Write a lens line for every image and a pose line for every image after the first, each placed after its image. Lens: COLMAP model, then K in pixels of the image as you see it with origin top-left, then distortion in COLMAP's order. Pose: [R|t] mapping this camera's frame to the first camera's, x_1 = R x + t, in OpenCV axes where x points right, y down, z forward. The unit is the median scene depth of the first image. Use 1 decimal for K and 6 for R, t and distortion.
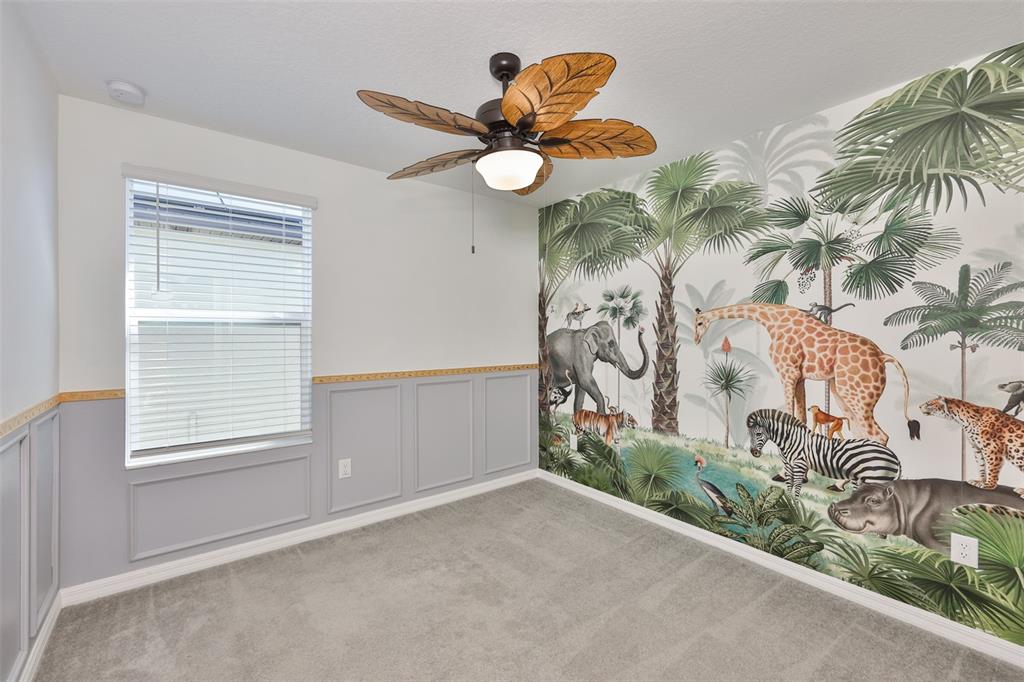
lens RADIAL K [[439.5, 0, 513.4], [0, 439.5, 337.7], [0, 0, 1]] dist [0.000999, -0.000458]
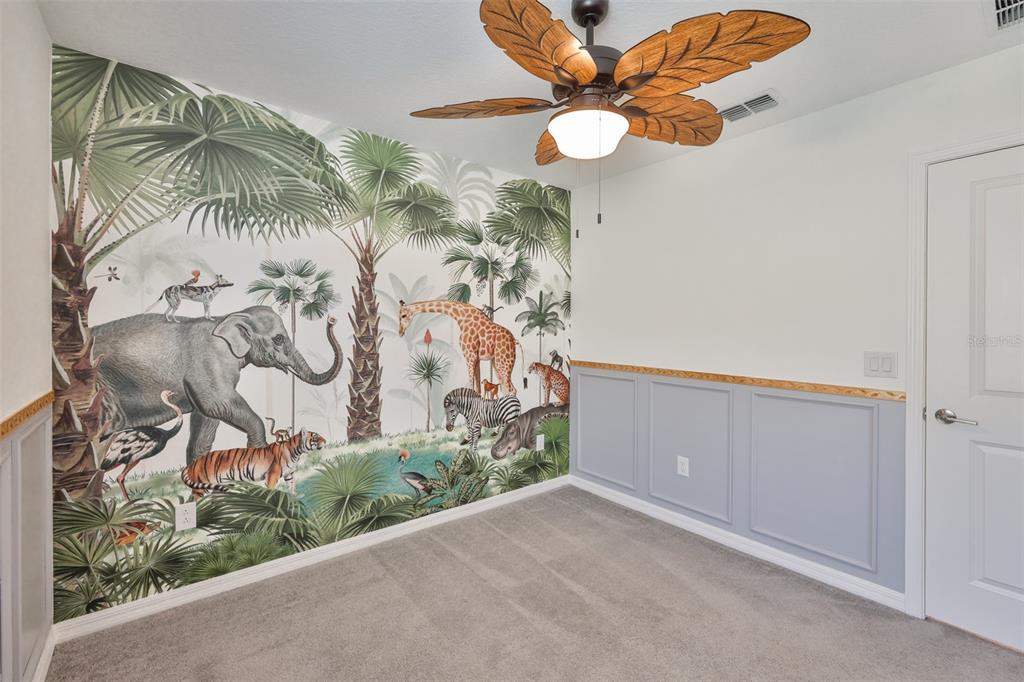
lens RADIAL K [[439.5, 0, 510.5], [0, 439.5, 335.2], [0, 0, 1]] dist [0.000999, -0.000458]
pose [[-0.016247, -0.010014, 0.999818, -0.562839], [0.008111, 0.999916, 0.010147, 0.003215], [-0.999835, 0.008274, -0.016164, 0.770072]]
